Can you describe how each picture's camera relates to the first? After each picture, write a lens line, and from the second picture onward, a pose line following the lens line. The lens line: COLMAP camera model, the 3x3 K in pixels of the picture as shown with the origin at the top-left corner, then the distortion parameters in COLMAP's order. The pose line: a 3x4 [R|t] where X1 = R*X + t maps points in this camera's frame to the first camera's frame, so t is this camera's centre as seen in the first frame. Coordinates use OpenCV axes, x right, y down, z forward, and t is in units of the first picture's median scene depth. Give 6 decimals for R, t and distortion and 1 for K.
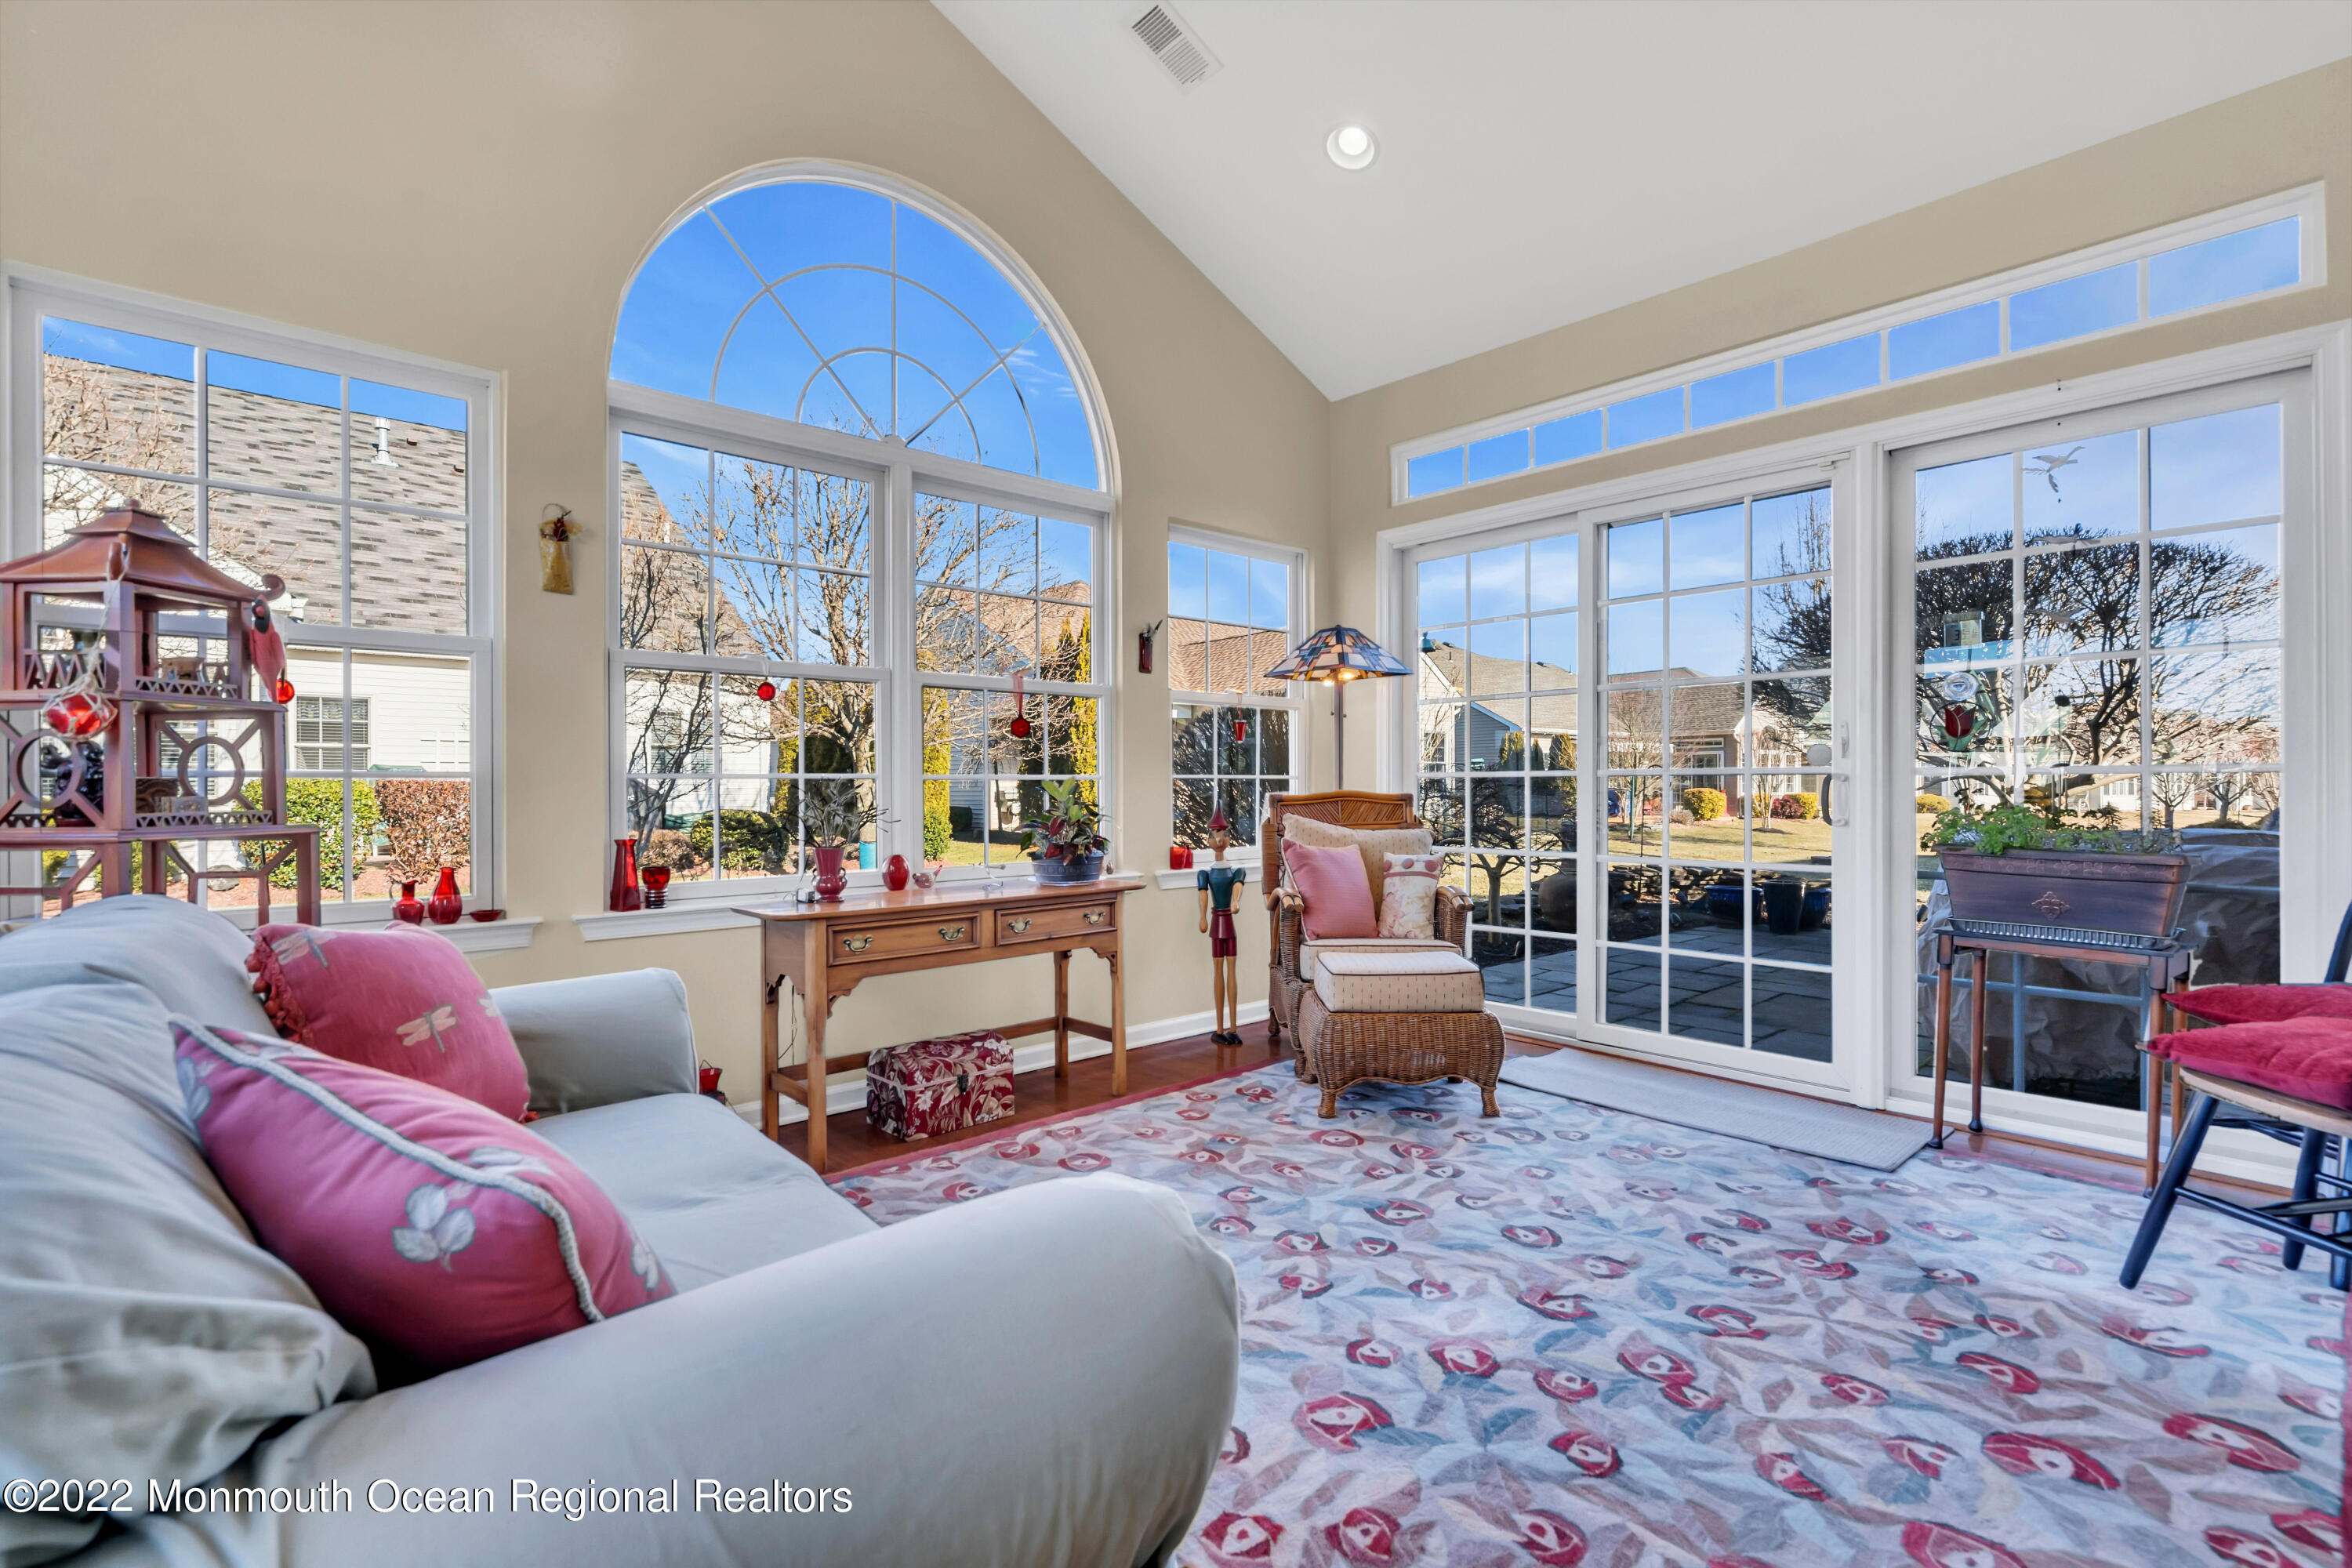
lens RADIAL K [[1063.1, 0, 1172.7], [0, 1063.1, 779.8], [0, 0, 1]] dist [-0.001702, 0.000038]
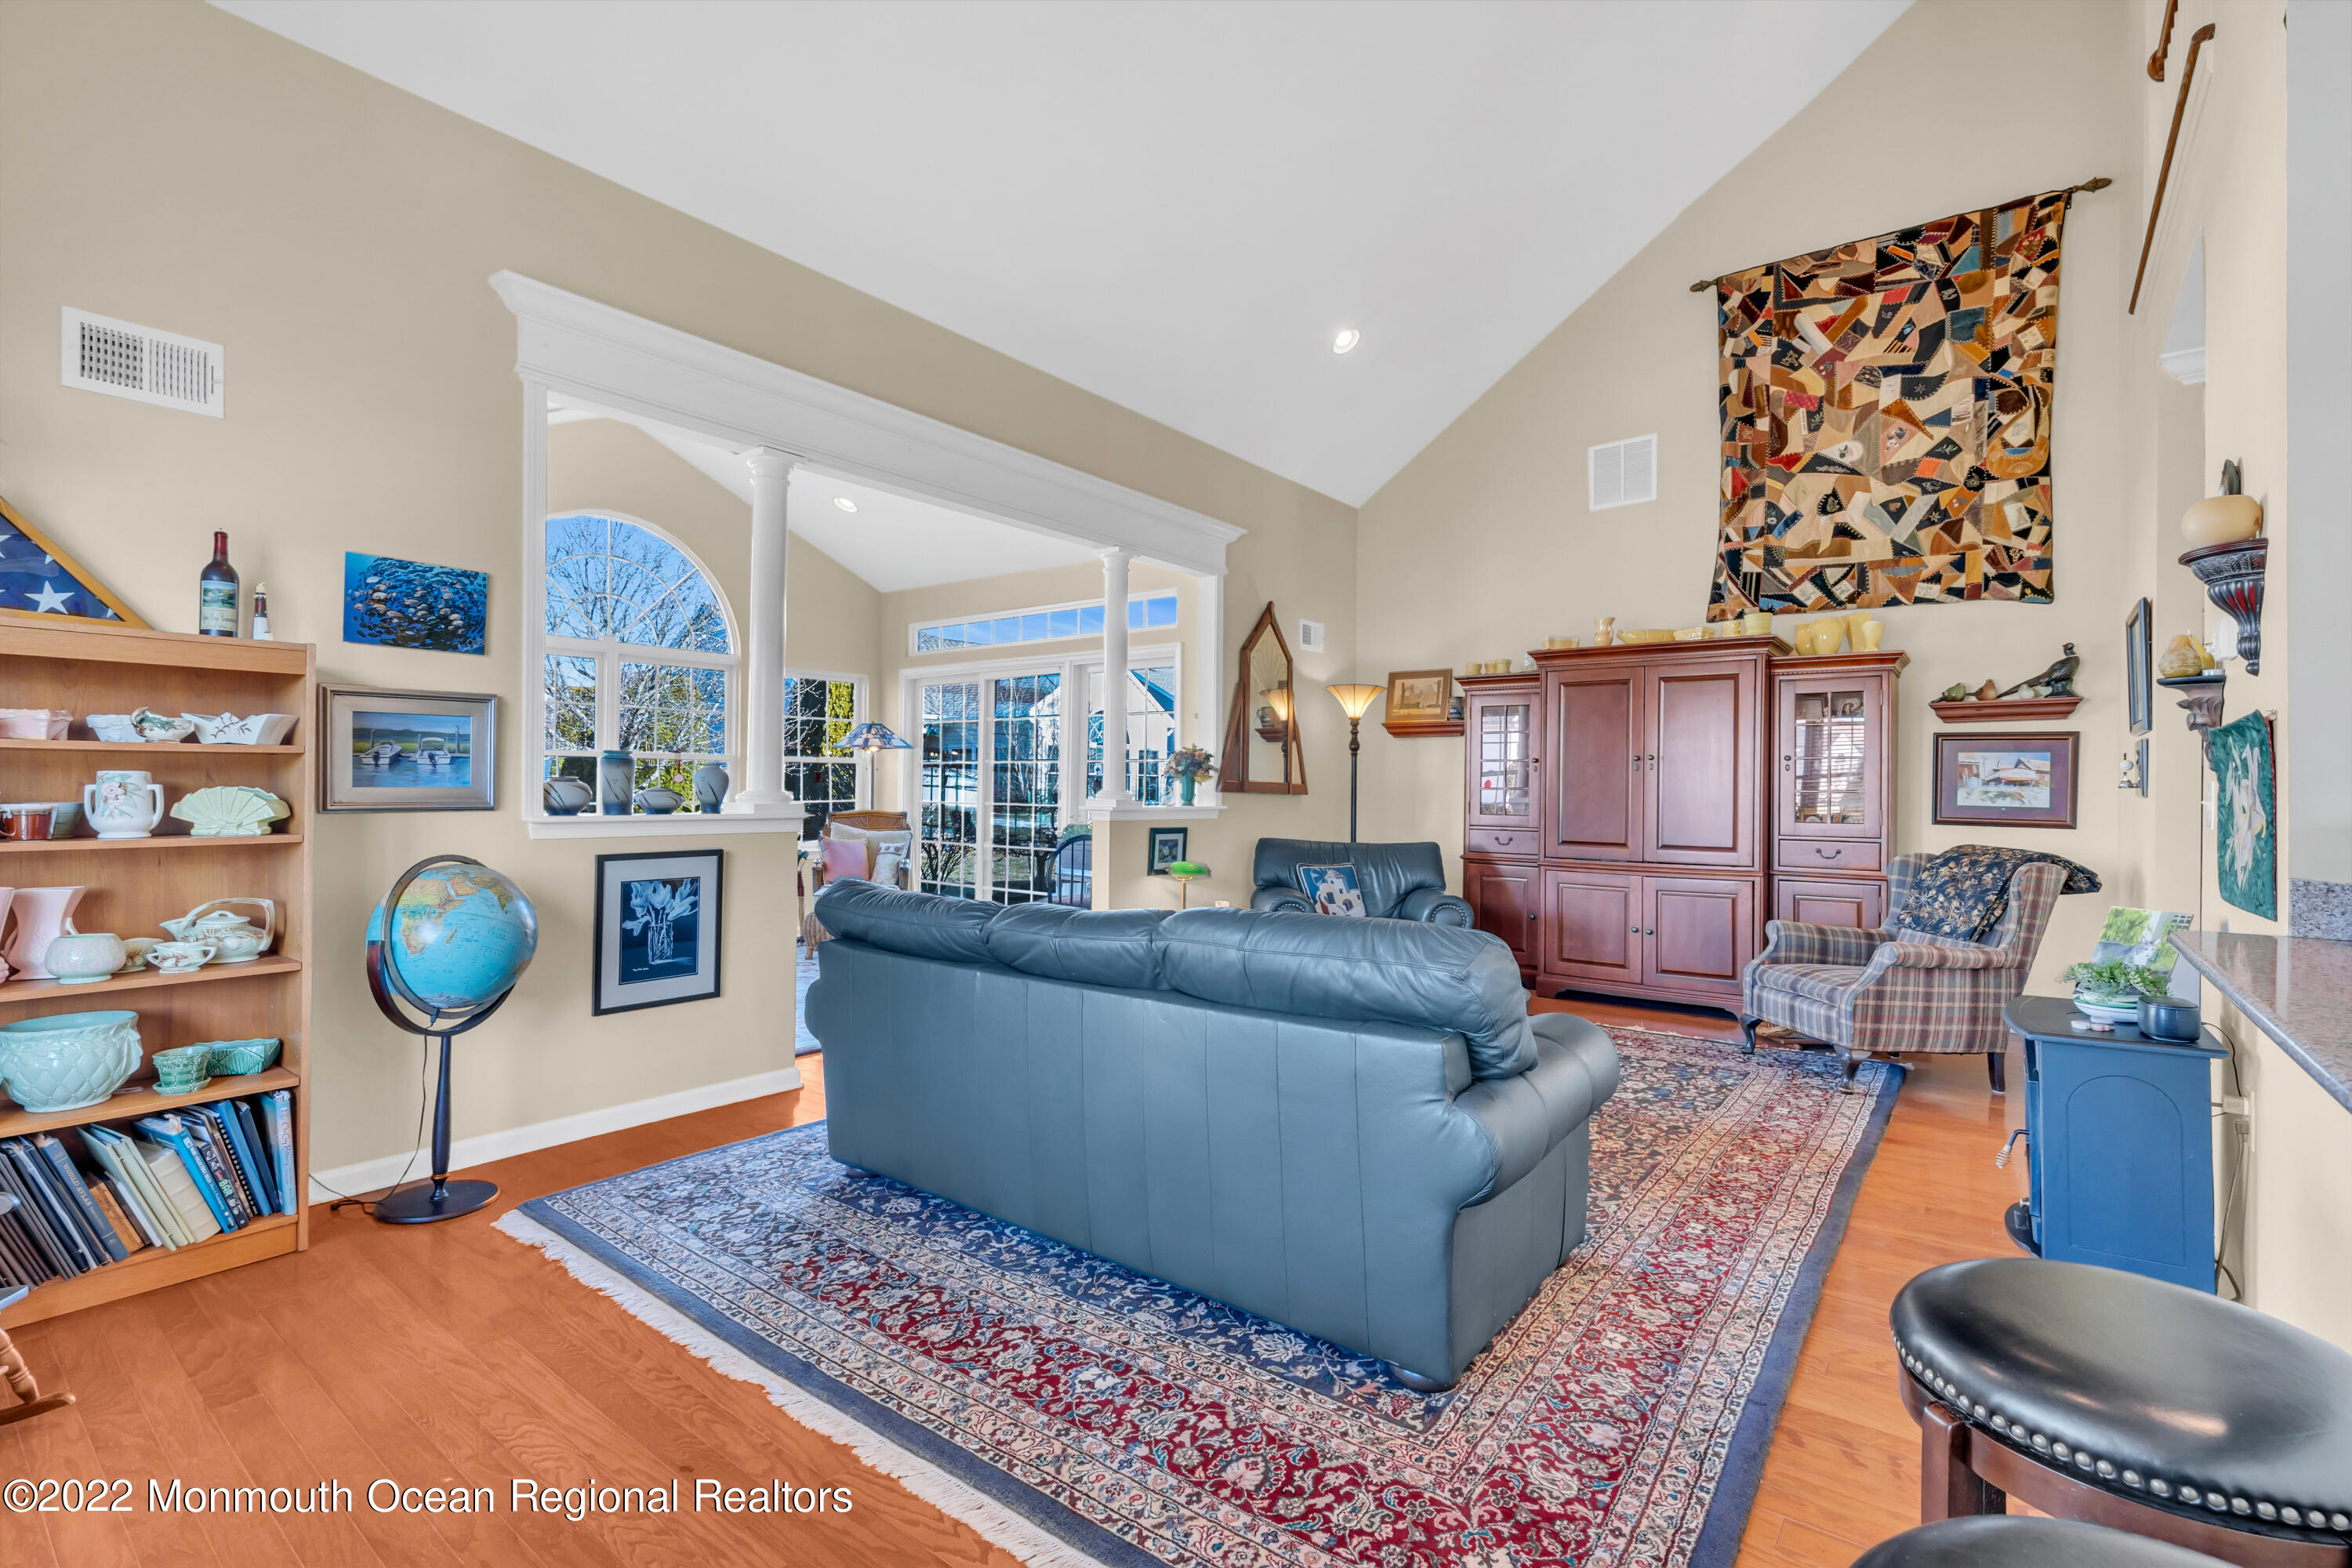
lens RADIAL K [[1063.1, 0, 1181.2], [0, 1063.1, 786.3], [0, 0, 1]] dist [-0.001702, 0.000038]
pose [[0.984995, 0.016249, 0.171813, 0.361705], [-0.015090, 0.999854, -0.008051, -0.023427], [-0.171919, 0.005337, 0.985097, -0.898684]]
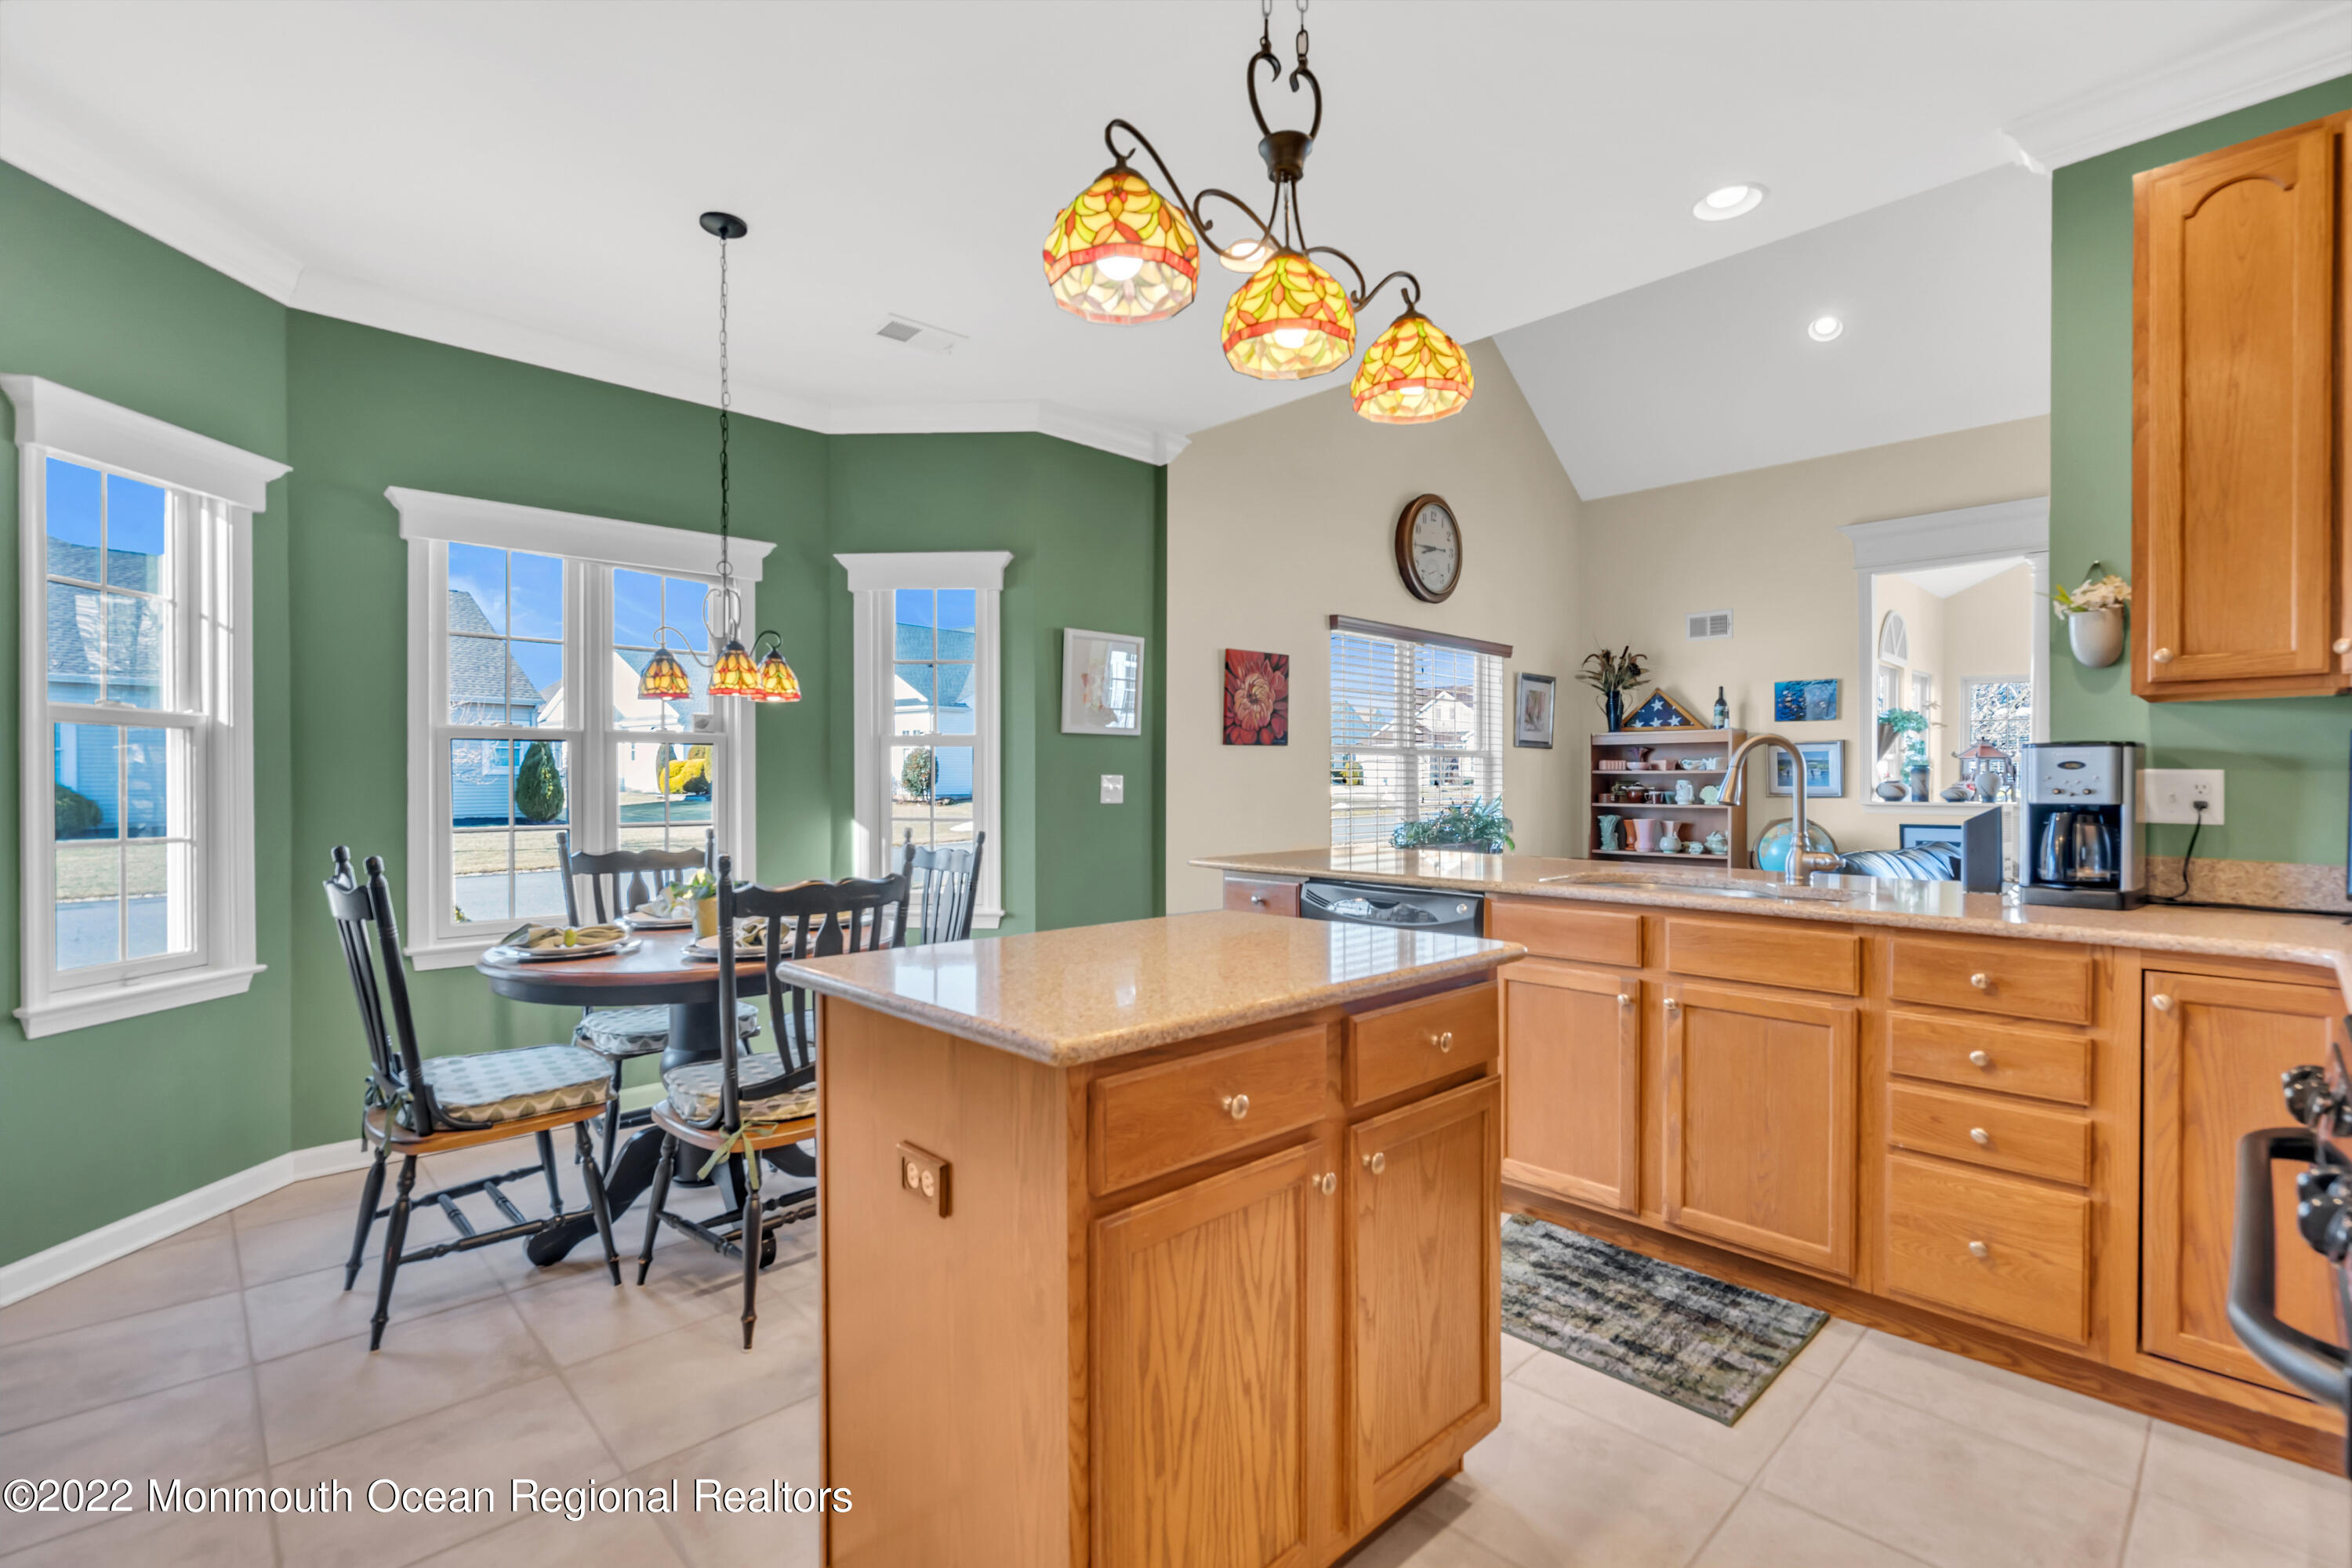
lens RADIAL K [[1063.1, 0, 1180.8], [0, 1063.1, 777.1], [0, 0, 1]] dist [-0.001702, 0.000038]
pose [[0.030967, 0.004780, -0.999509, 1.406414], [-0.003343, 0.999983, 0.004679, -0.036964], [0.999515, 0.003196, 0.030982, -1.039321]]
